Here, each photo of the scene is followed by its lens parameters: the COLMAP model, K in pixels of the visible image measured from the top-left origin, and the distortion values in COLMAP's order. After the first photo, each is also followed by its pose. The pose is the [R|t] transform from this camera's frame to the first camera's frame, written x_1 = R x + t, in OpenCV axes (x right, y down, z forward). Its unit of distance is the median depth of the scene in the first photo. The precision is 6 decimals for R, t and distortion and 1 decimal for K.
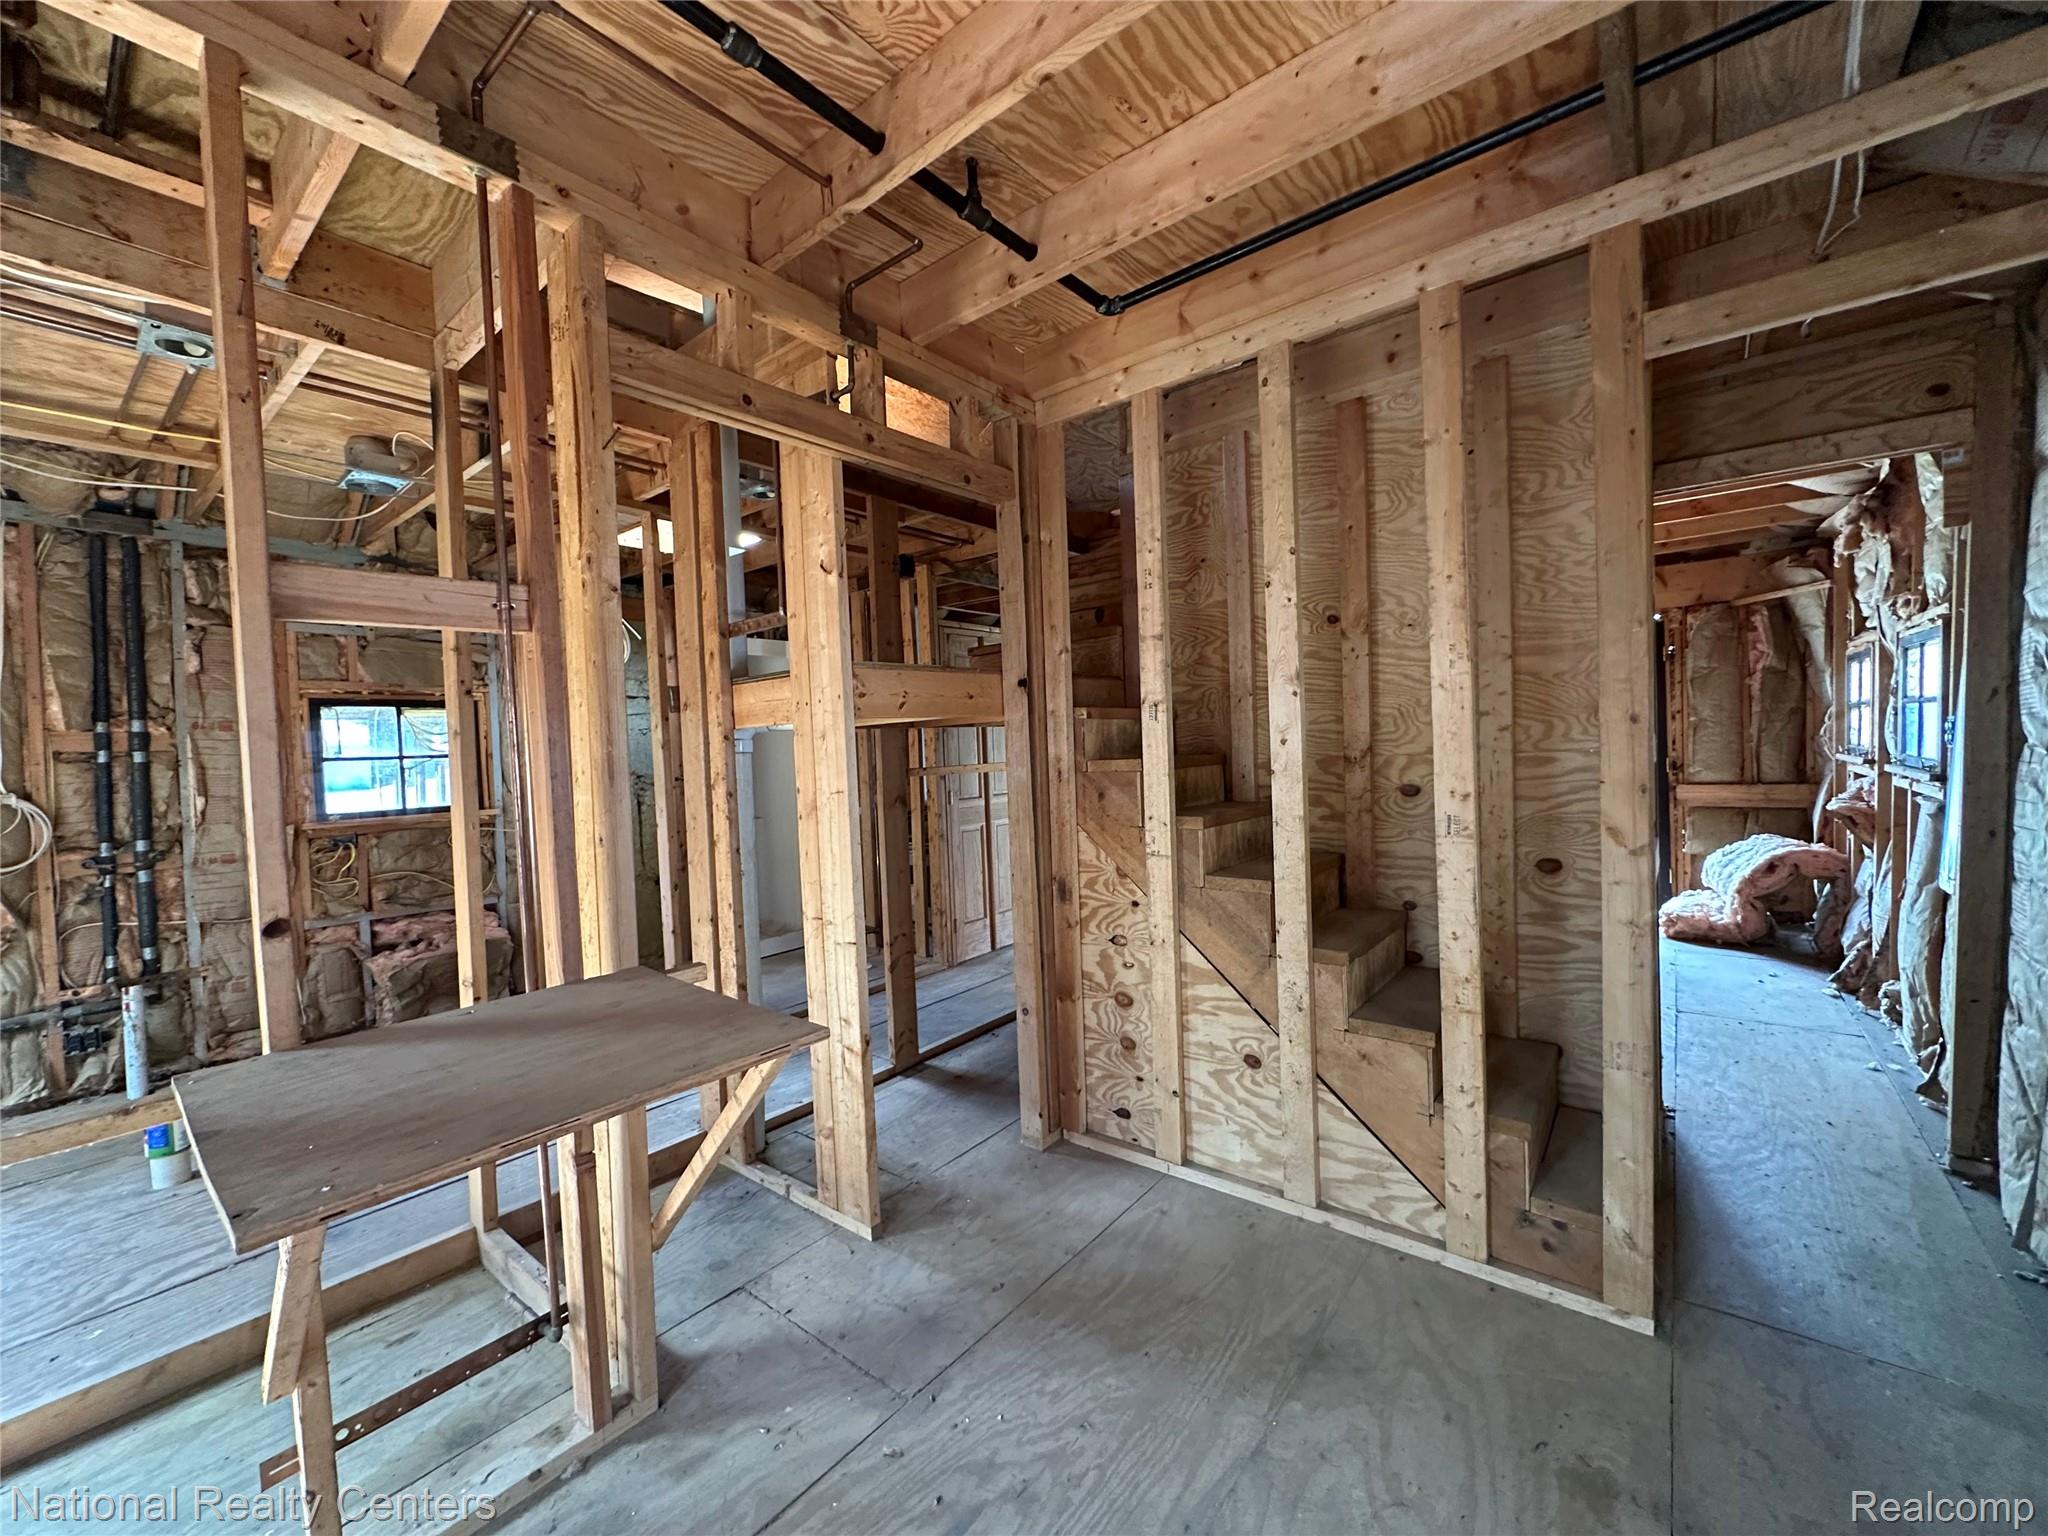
lens RADIAL K [[820.1, 0, 1021.5], [0, 820.1, 770.4], [0, 0, 1]] dist [-0.000664, -0.000026]
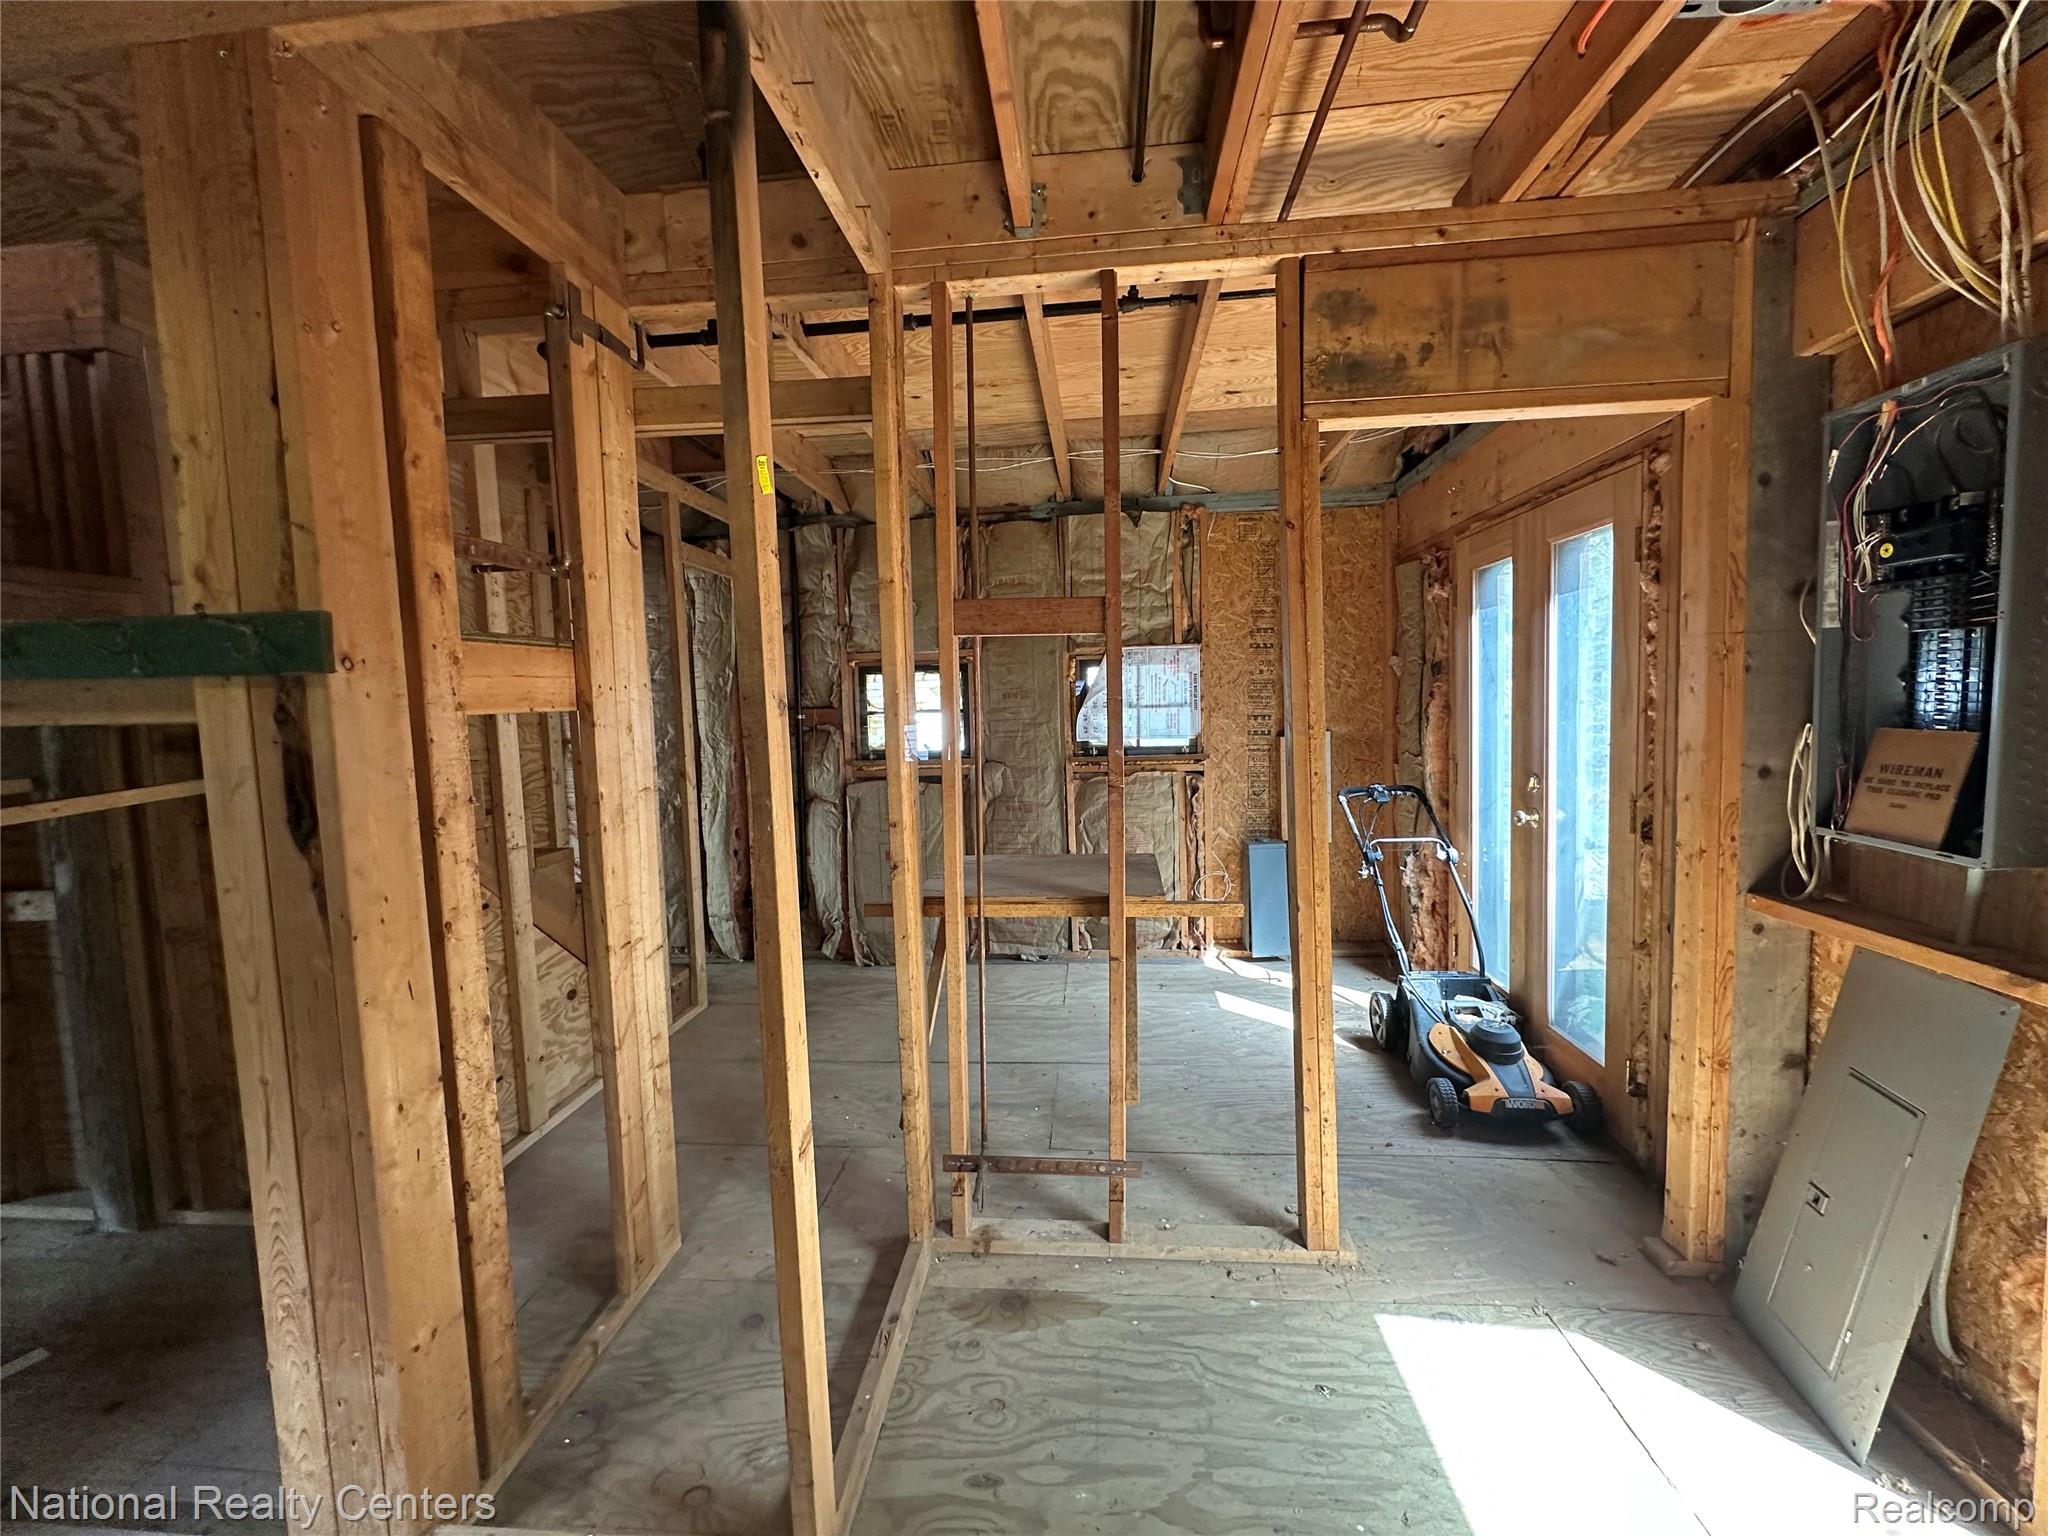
lens RADIAL K [[820.1, 0, 1023.5], [0, 820.1, 764.2], [0, 0, 1]] dist [-0.000664, -0.000026]
pose [[-0.551386, -0.013227, 0.834145, -1.052326], [0.072981, 0.995276, 0.064024, -0.025293], [-0.831052, 0.096178, -0.547816, 0.986718]]
